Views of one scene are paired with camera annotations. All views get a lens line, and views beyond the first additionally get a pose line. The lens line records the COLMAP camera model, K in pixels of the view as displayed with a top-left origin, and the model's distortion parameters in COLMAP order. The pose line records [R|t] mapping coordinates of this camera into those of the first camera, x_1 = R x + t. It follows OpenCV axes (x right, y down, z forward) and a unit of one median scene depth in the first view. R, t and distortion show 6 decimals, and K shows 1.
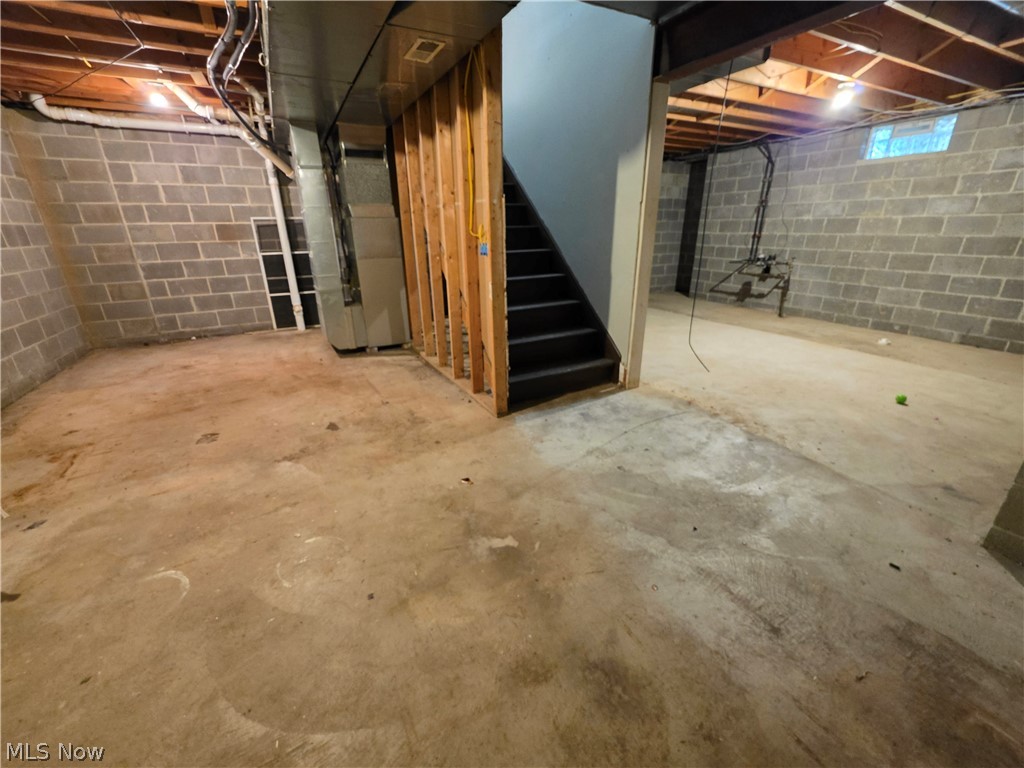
lens RADIAL K [[417.4, 0, 506.8], [0, 417.4, 386.7], [0, 0, 1]] dist [-0.001993, 0.000041]
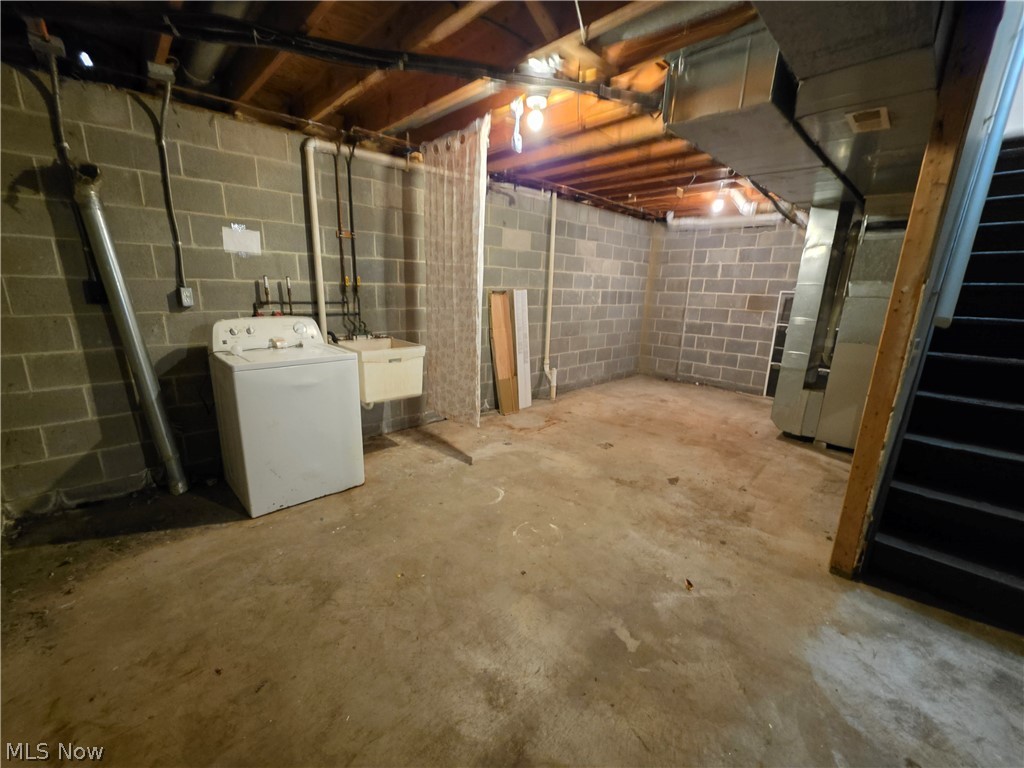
lens RADIAL K [[417.4, 0, 506.8], [0, 417.4, 386.7], [0, 0, 1]] dist [-0.001993, 0.000041]
pose [[0.293302, 0.242677, -0.924706, 0.460000], [-0.374851, 0.918986, 0.122279, -0.112709], [0.879466, 0.310762, 0.360508, 0.183785]]
